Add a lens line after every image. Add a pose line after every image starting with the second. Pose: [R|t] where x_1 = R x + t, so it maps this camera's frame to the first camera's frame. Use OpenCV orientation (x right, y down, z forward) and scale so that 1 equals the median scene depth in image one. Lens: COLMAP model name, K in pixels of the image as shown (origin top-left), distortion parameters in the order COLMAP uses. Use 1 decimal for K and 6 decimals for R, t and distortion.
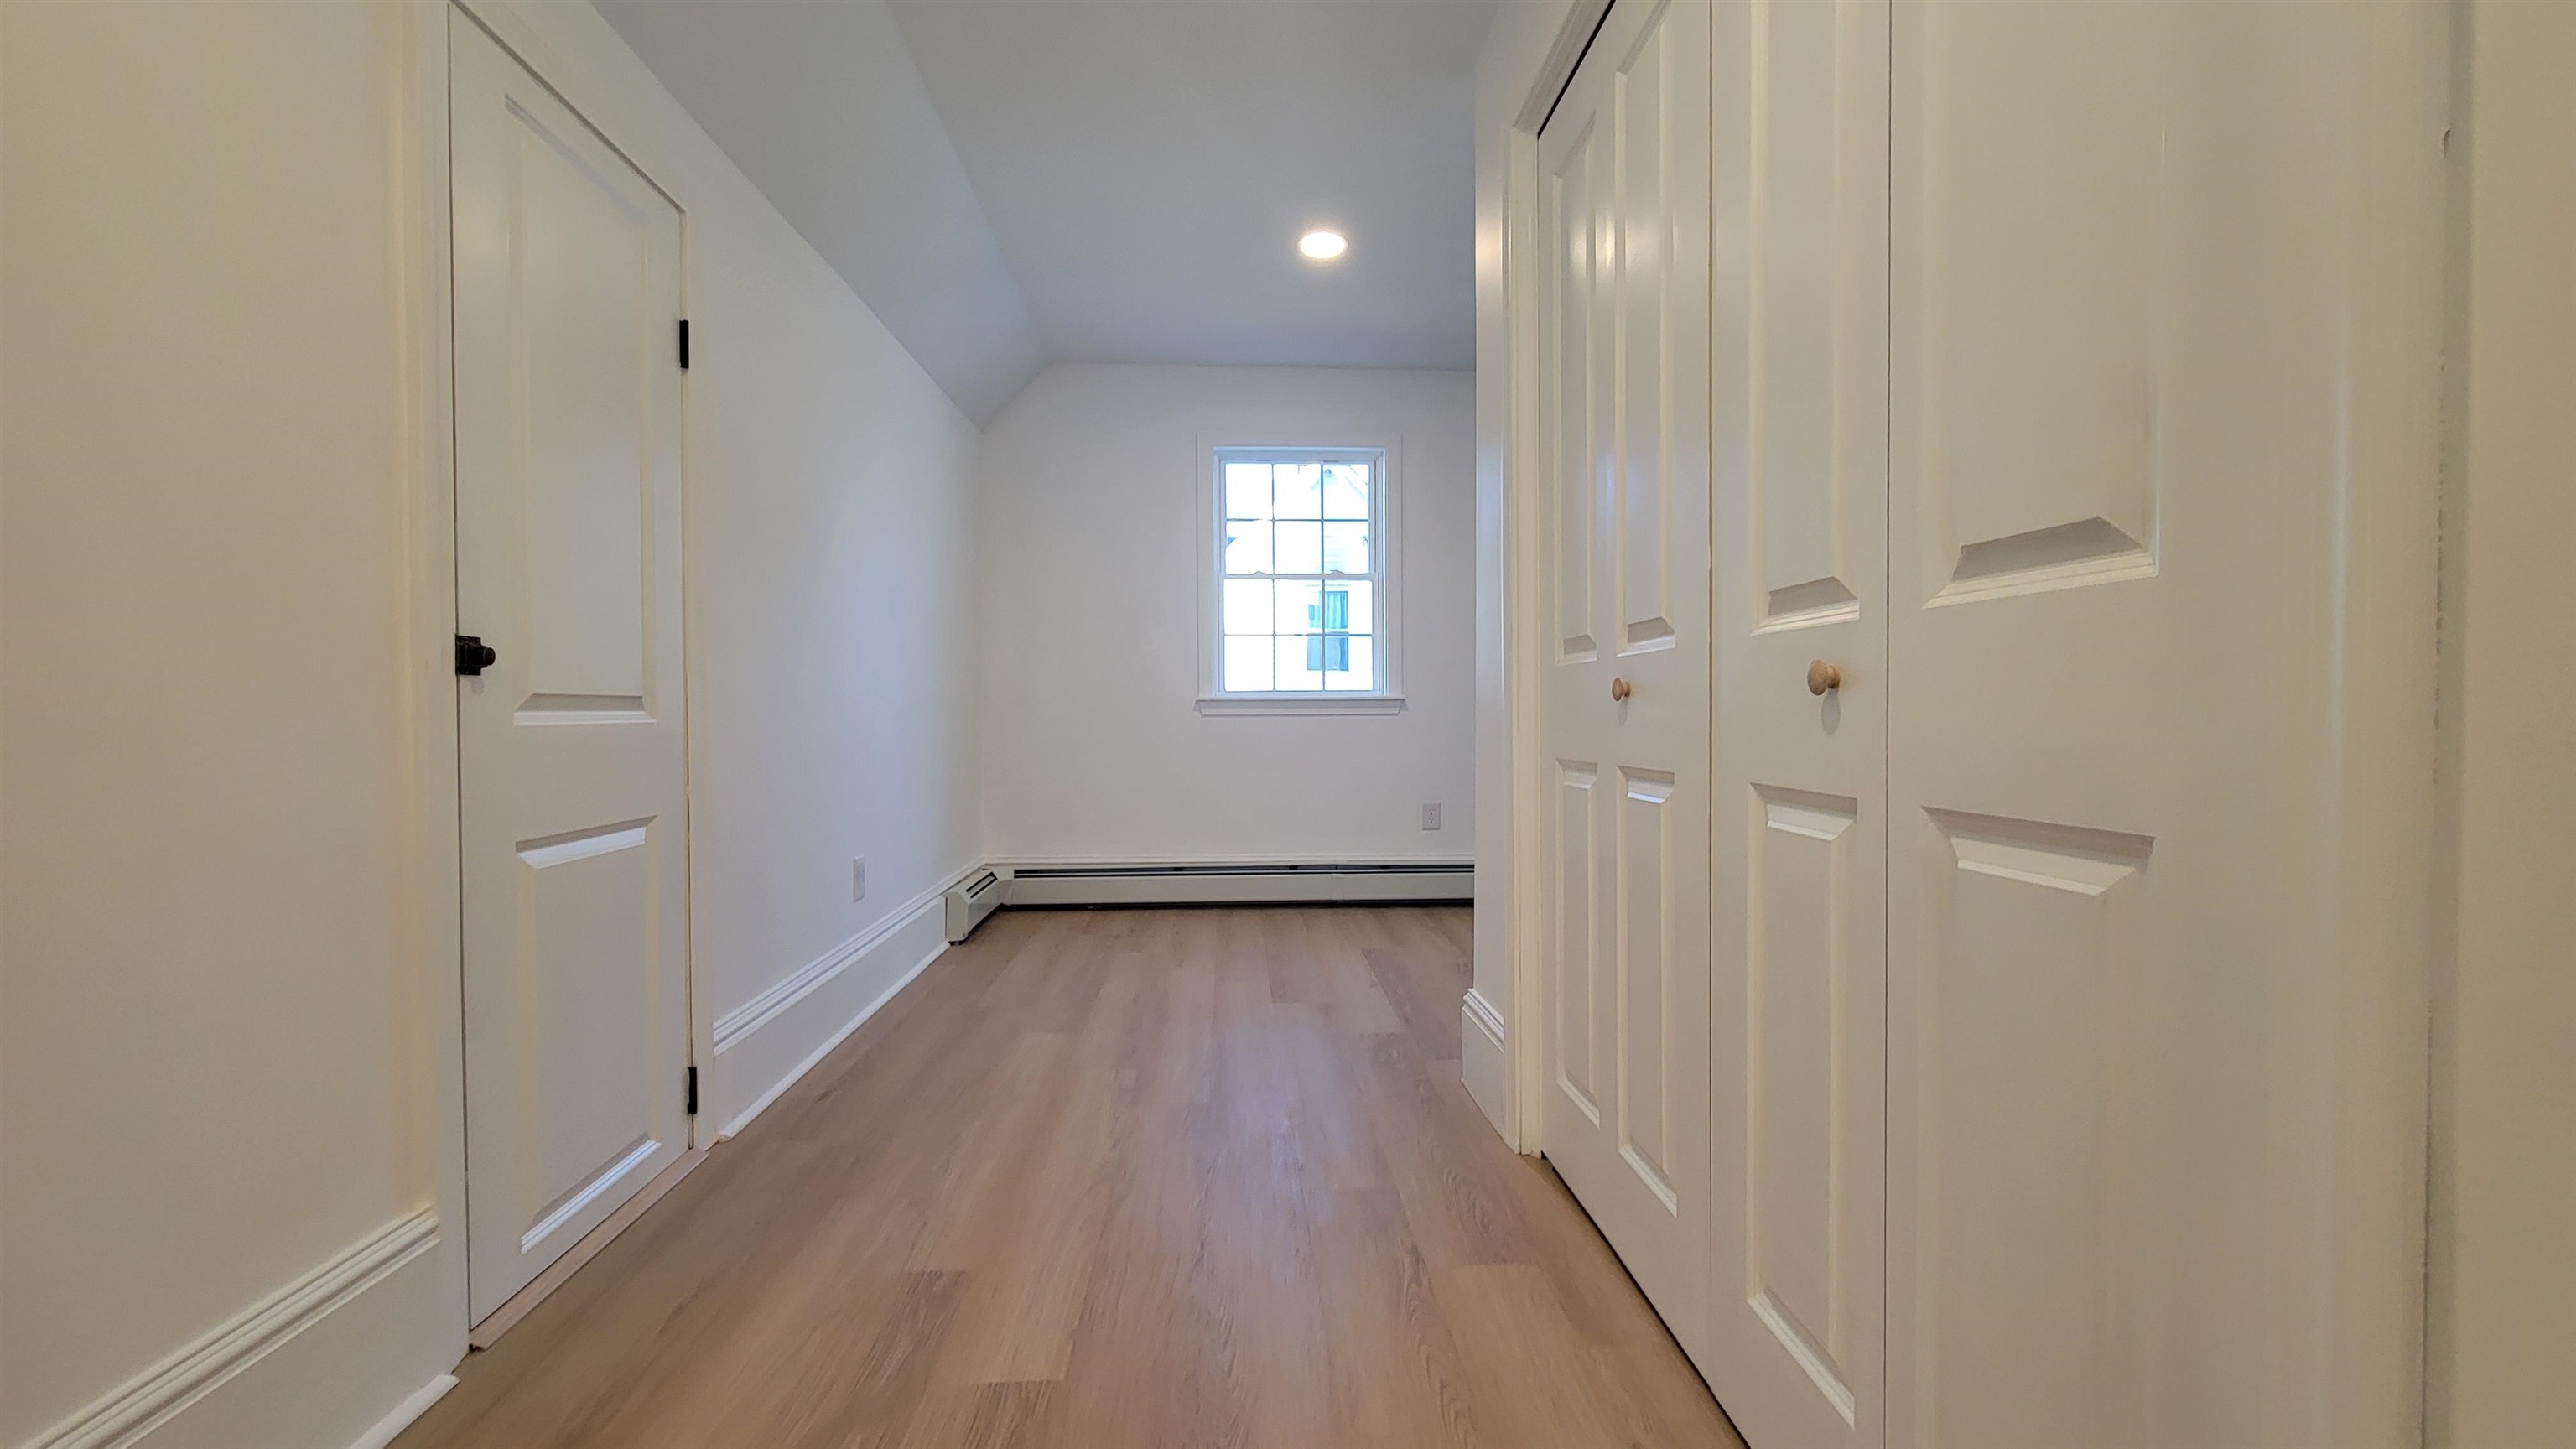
lens RADIAL K [[1045.3, 0, 1290.4], [0, 1045.3, 727.2], [0, 0, 1]] dist [-0.000812, -0.002303]
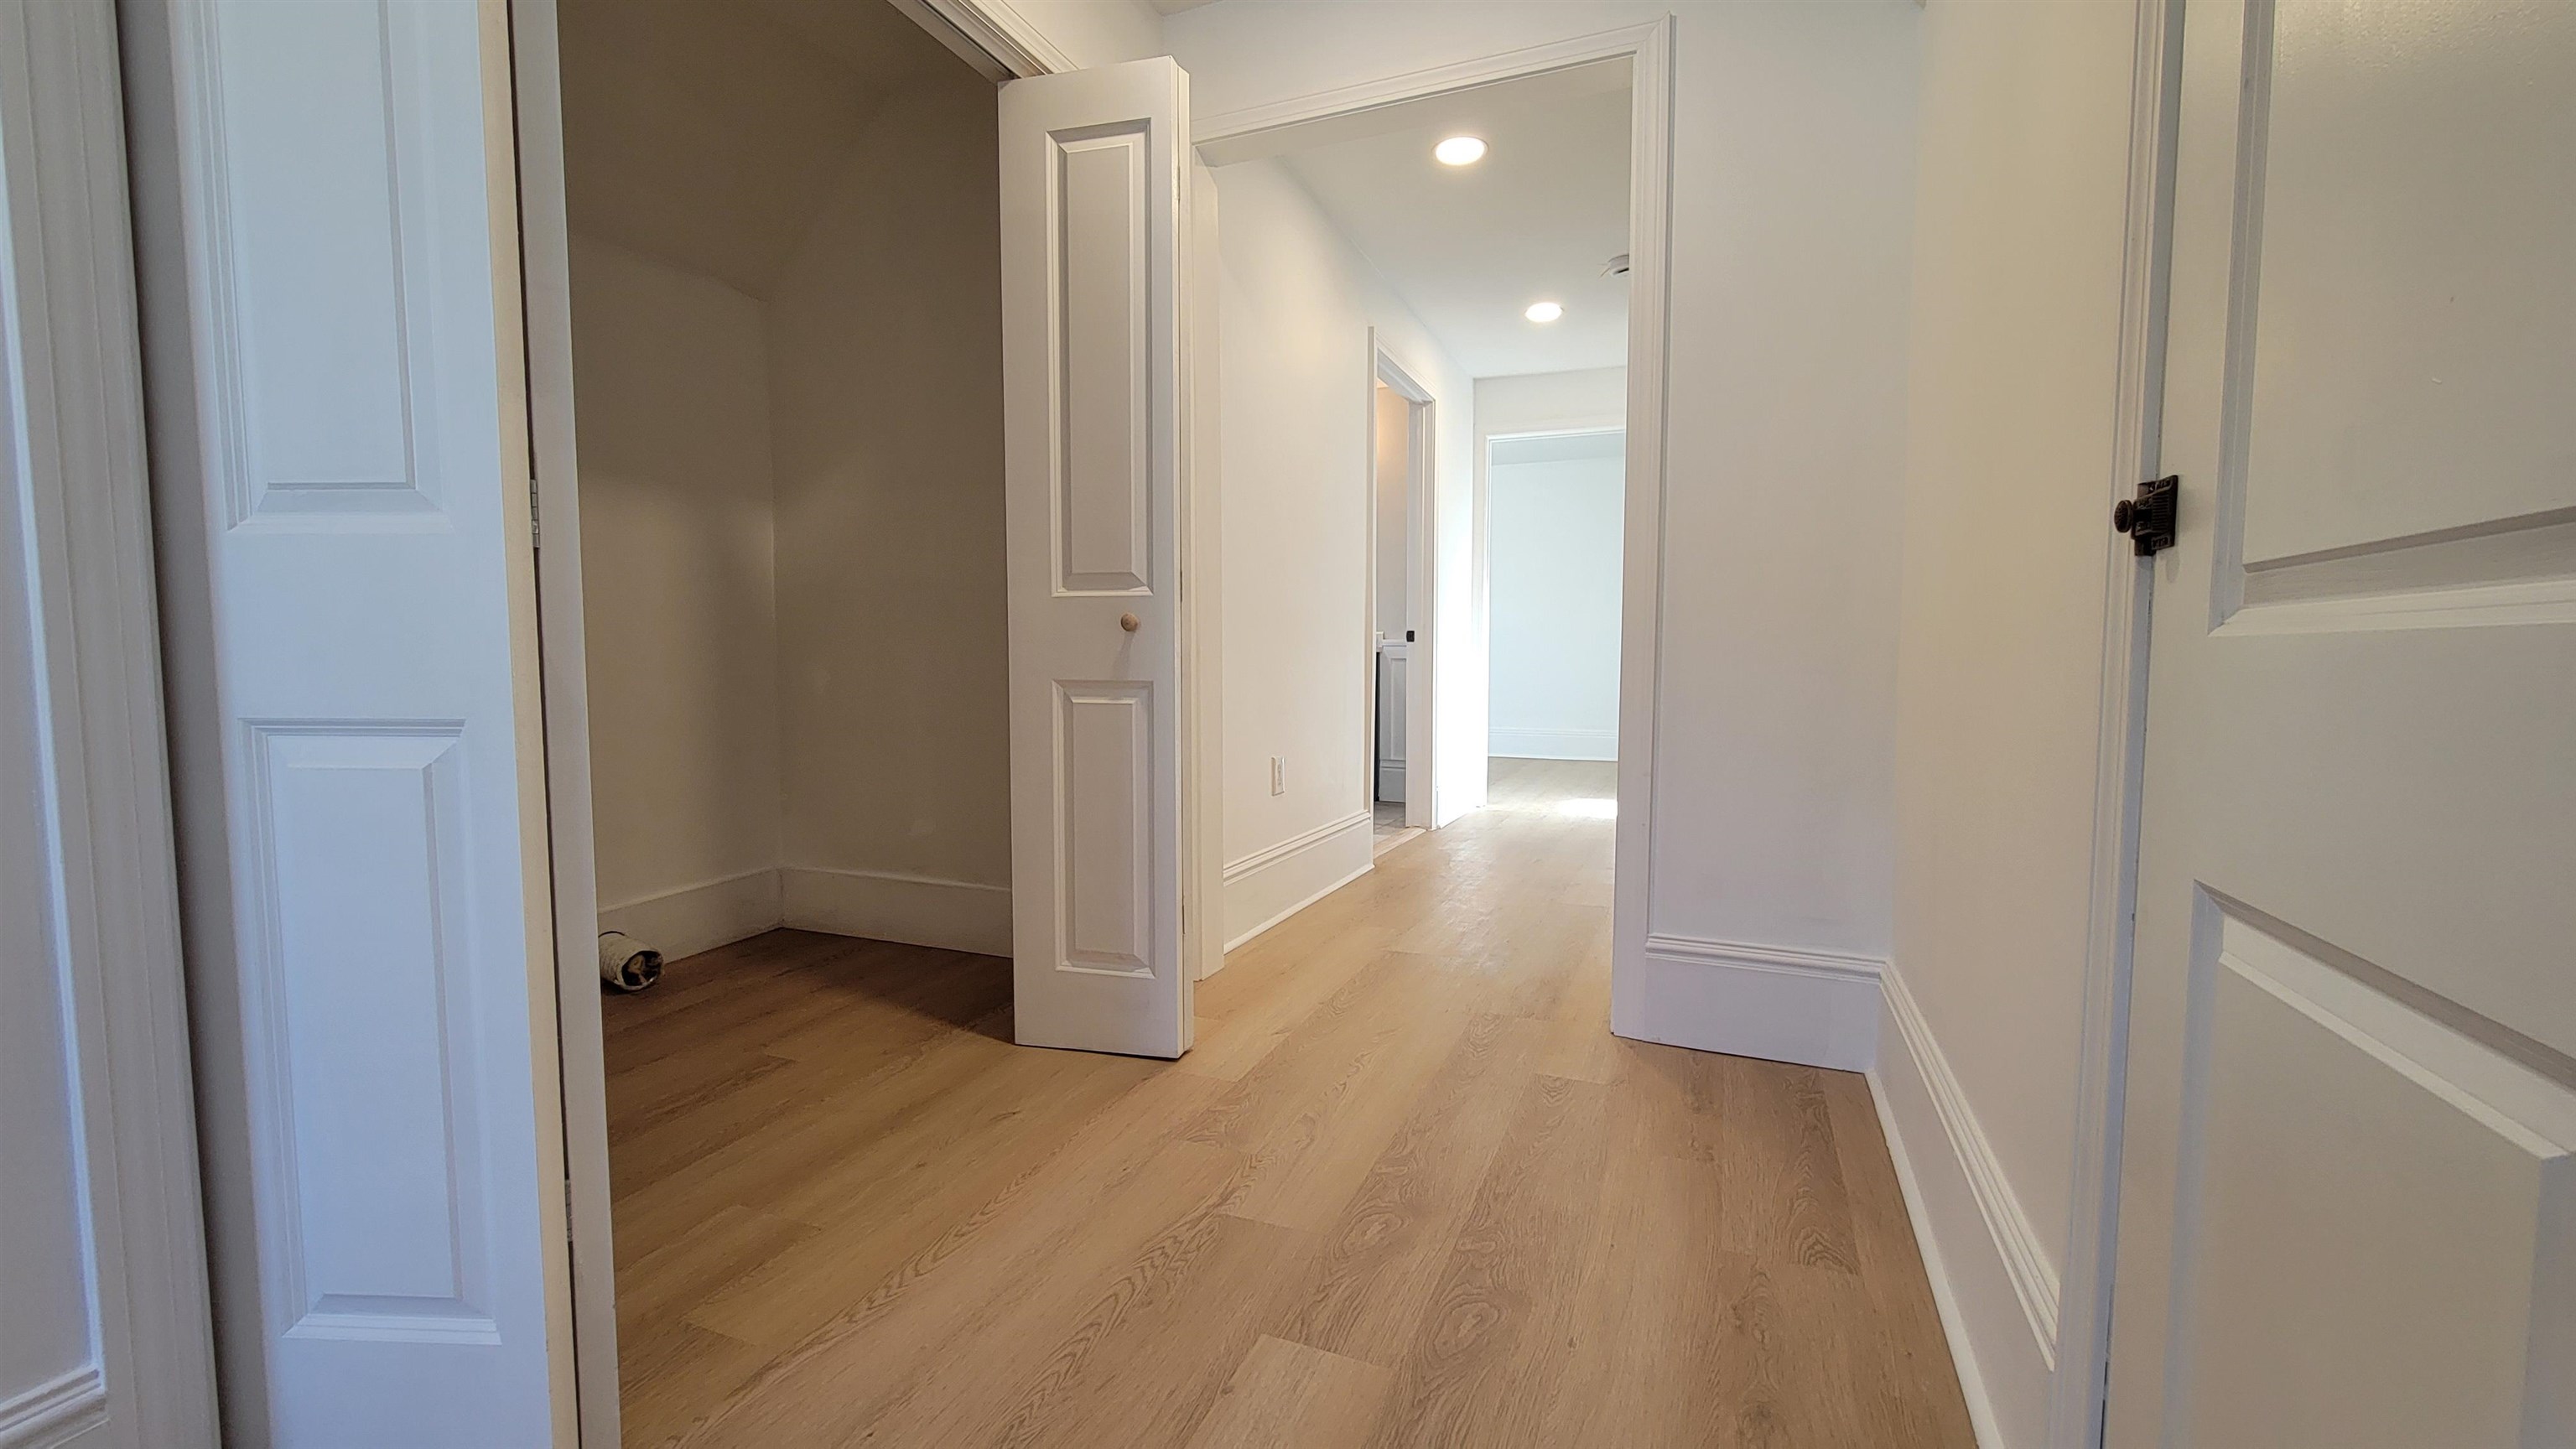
lens RADIAL K [[1045.3, 0, 1290.4], [0, 1045.3, 727.2], [0, 0, 1]] dist [-0.000812, -0.002303]
pose [[-0.896819, -0.027964, 0.441513, -0.515181], [0.009684, 0.996520, 0.082787, -0.004167], [-0.442292, 0.078521, -0.893427, 1.435849]]
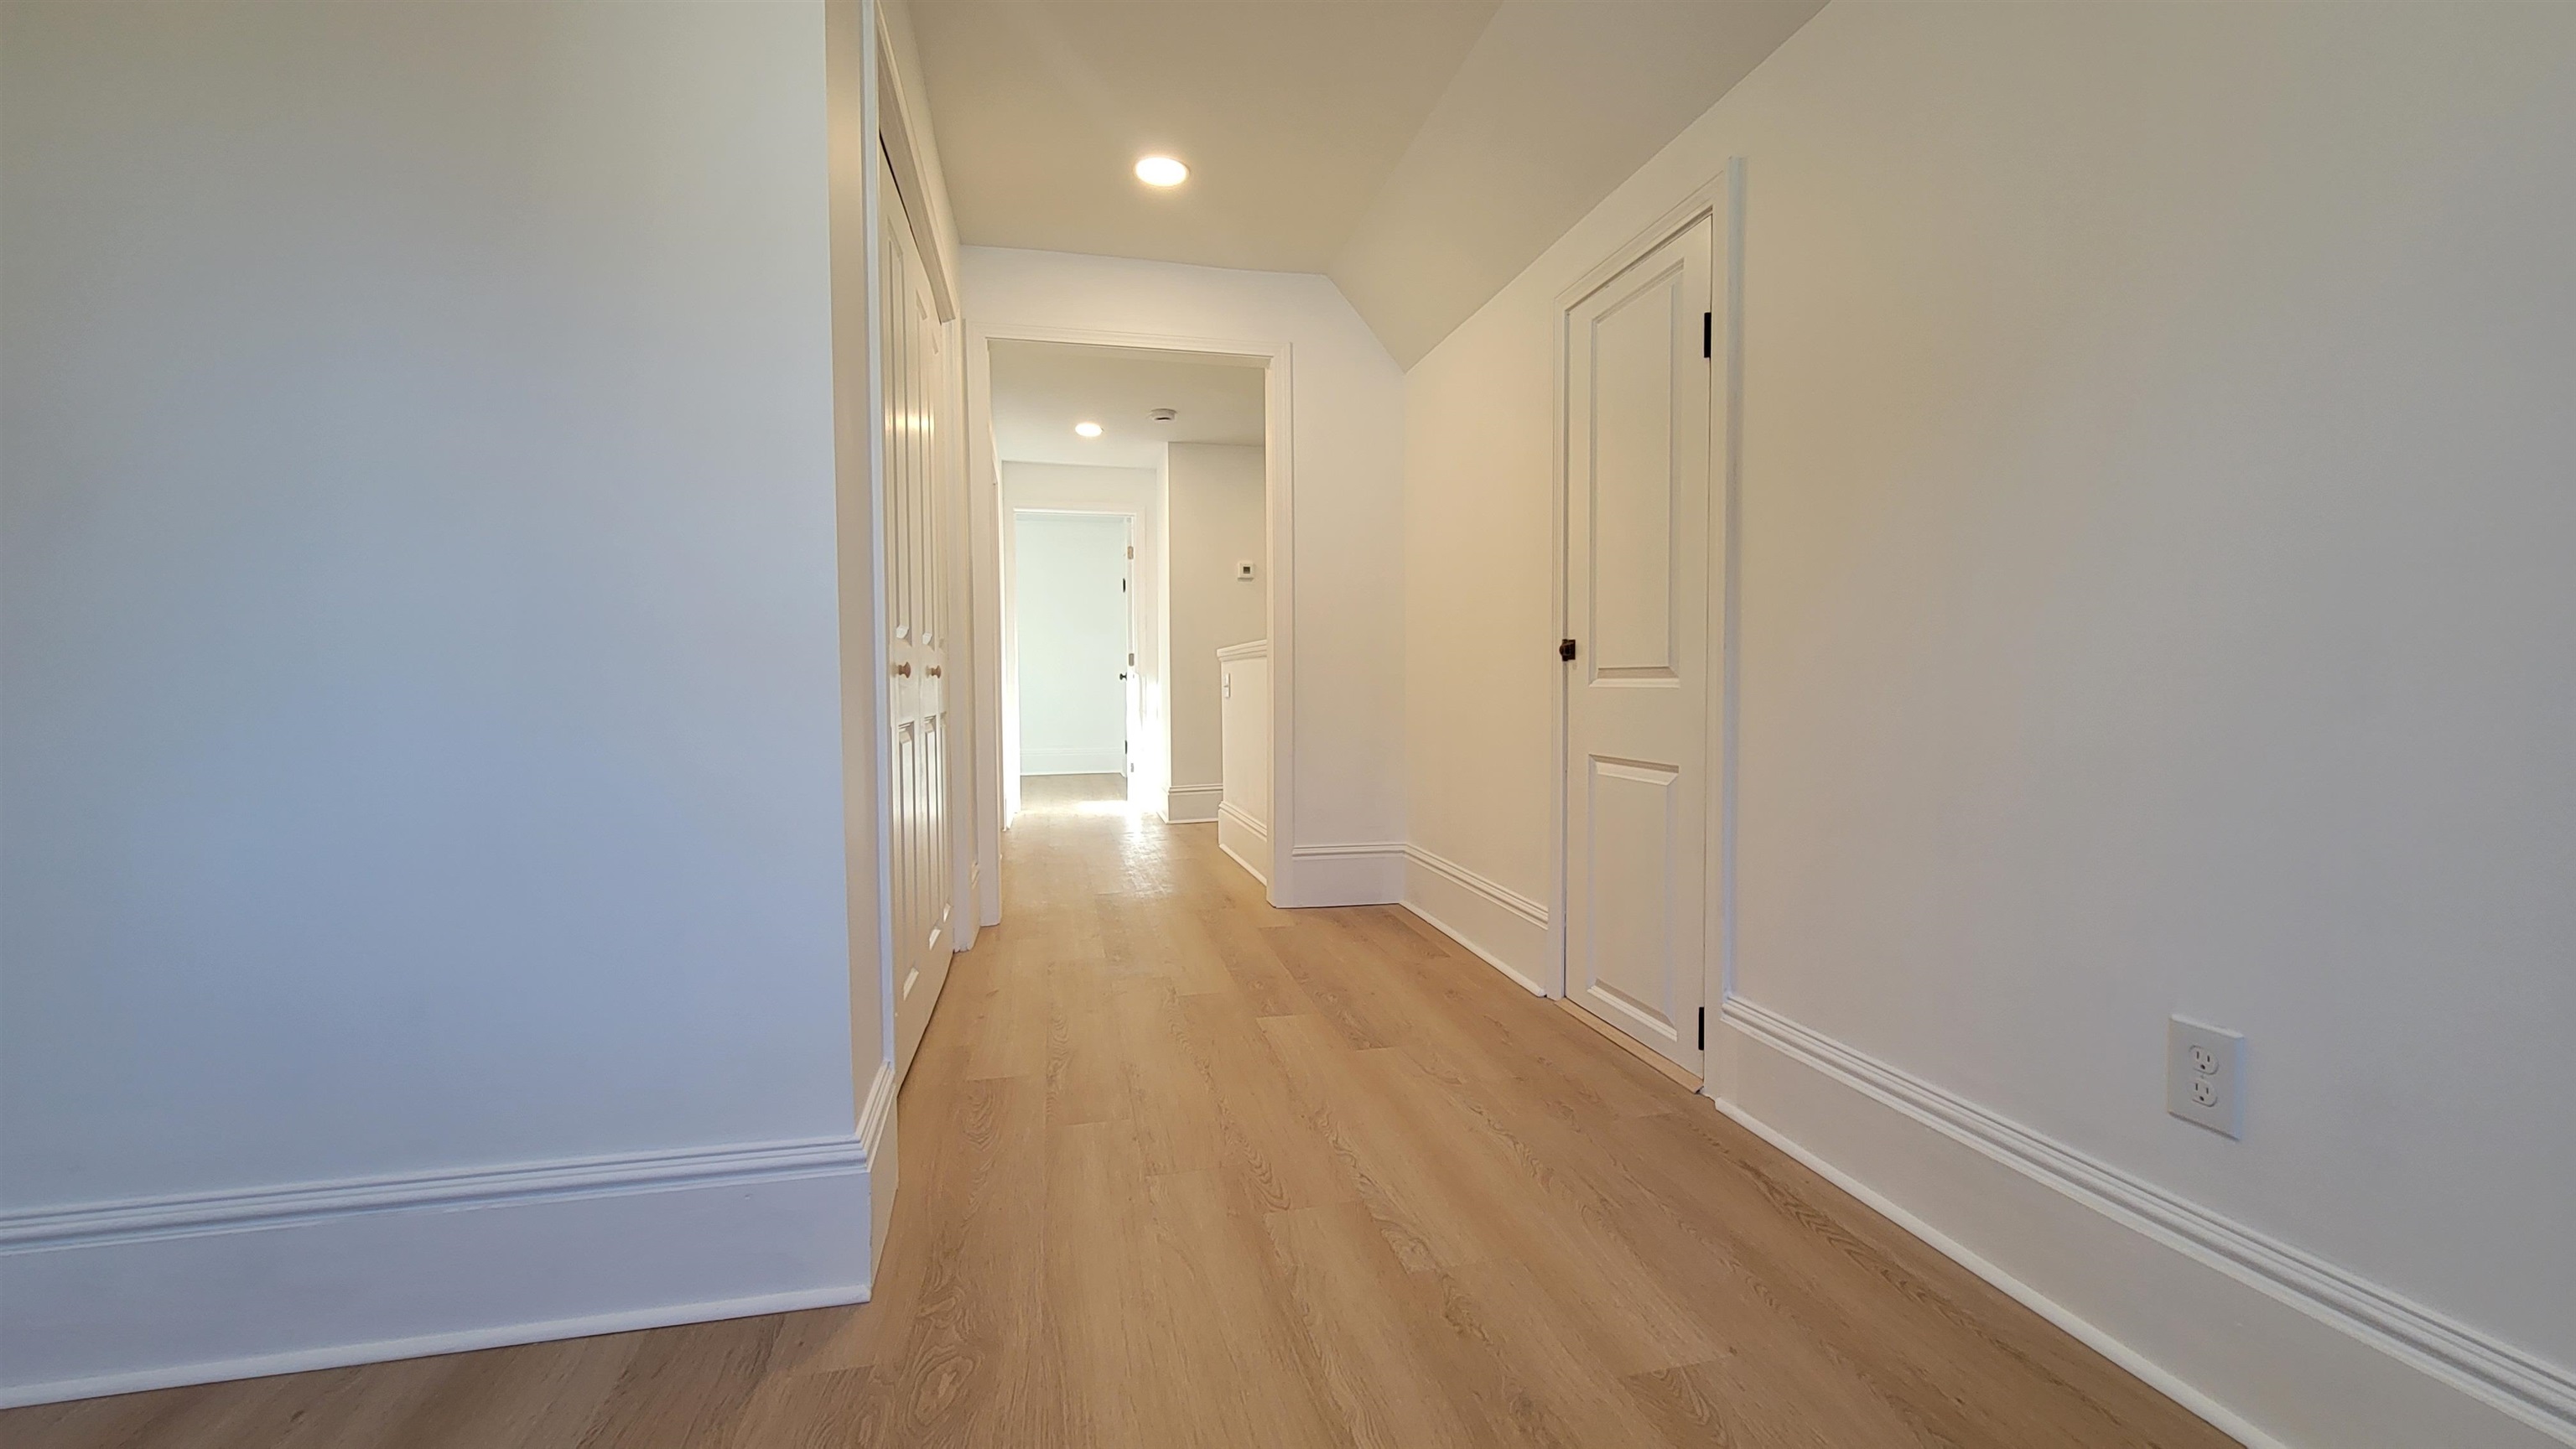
lens RADIAL K [[1045.3, 0, 1290.4], [0, 1045.3, 727.2], [0, 0, 1]] dist [-0.000812, -0.002303]
pose [[-0.987068, 0.015659, -0.159536, 0.021011], [0.006006, 0.998131, 0.060809, -0.038365], [0.160190, 0.059064, -0.985317, 2.346110]]
